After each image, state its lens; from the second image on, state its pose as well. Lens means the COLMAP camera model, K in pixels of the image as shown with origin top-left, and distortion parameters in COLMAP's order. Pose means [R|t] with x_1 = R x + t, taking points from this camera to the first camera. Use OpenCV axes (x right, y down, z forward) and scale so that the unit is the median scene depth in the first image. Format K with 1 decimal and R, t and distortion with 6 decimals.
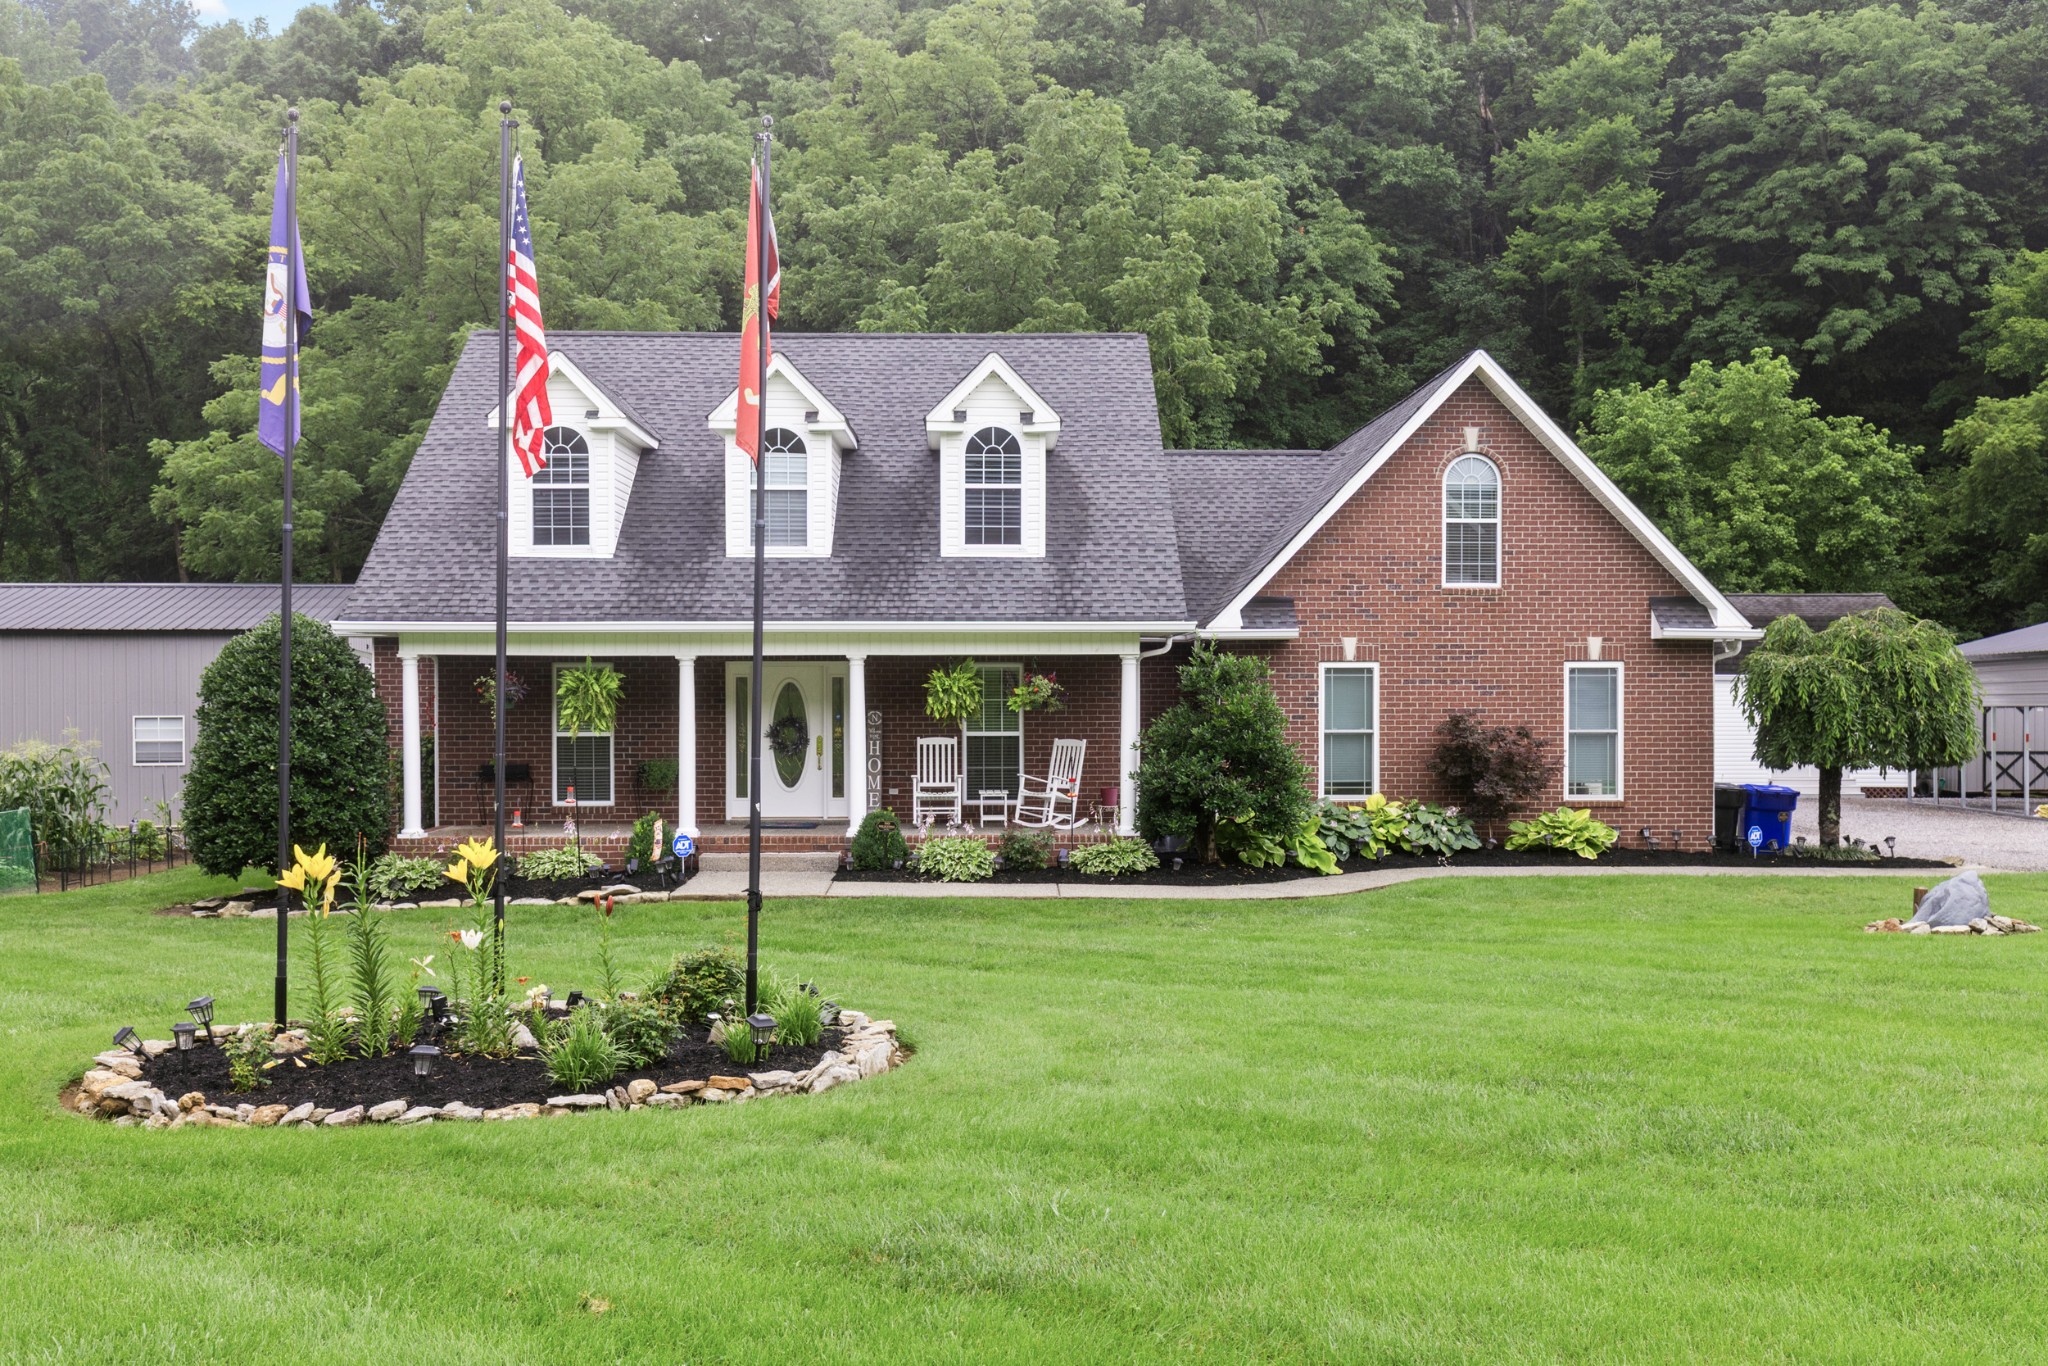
lens RADIAL K [[2068.1, 0, 1069.4], [0, 2068.1, 657.3], [0, 0, 1]] dist [0.004630, 0.000000]
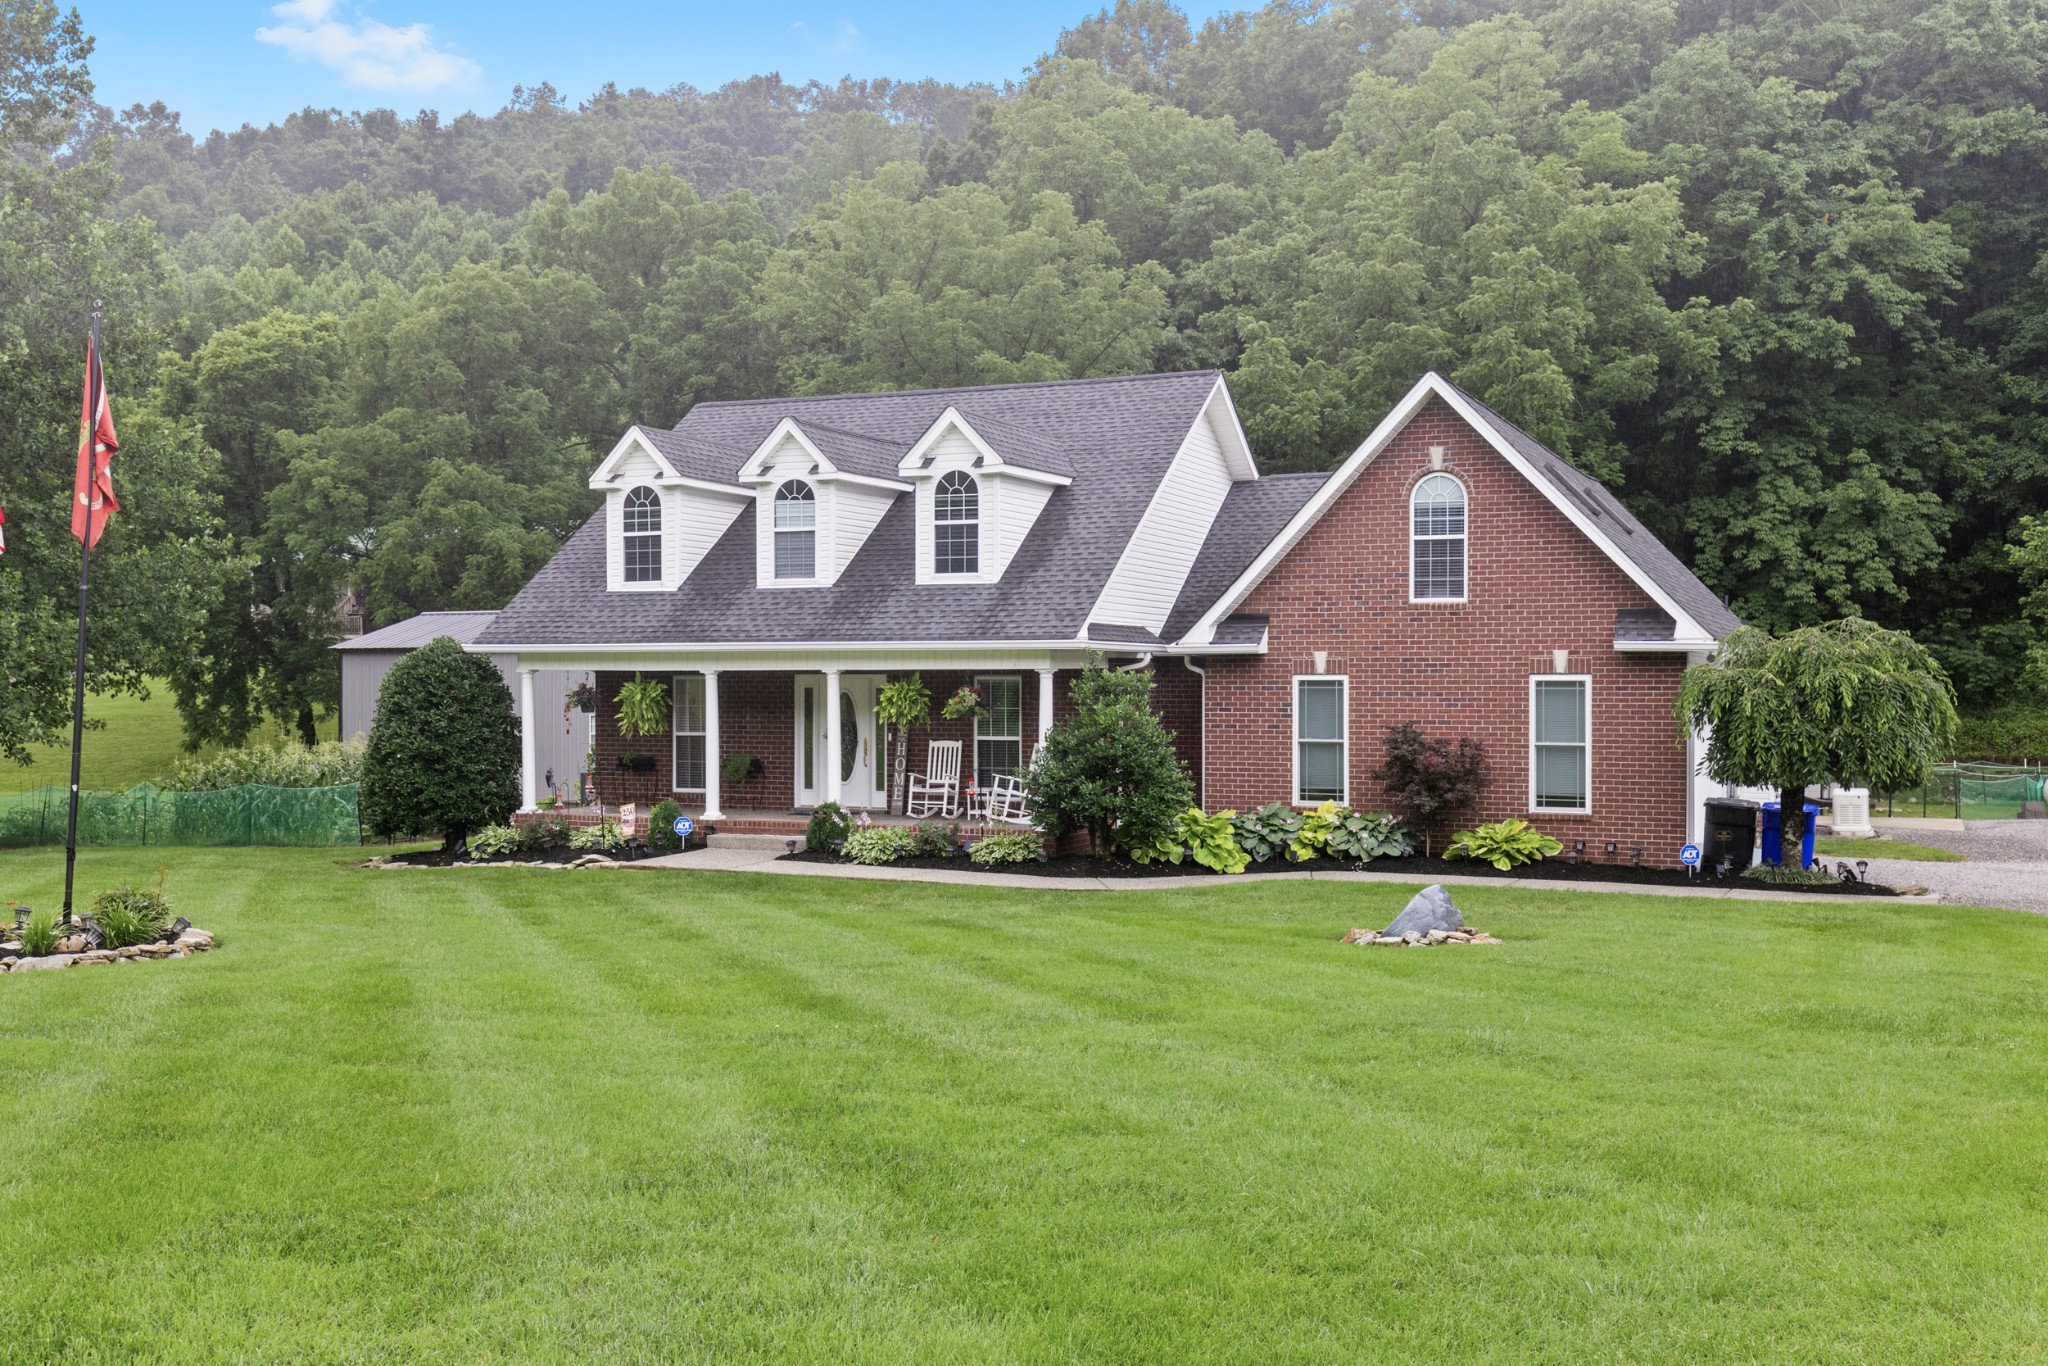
lens RADIAL K [[2022.0, 0, 1042.1], [0, 2022.0, 640.2], [0, 0, 1]] dist [0.004992, 0.000000]
pose [[0.902035, -0.006688, -0.431611, 0.466262], [0.002013, 0.999934, -0.011288, -0.004318], [0.431658, 0.009313, 0.901989, 0.009141]]
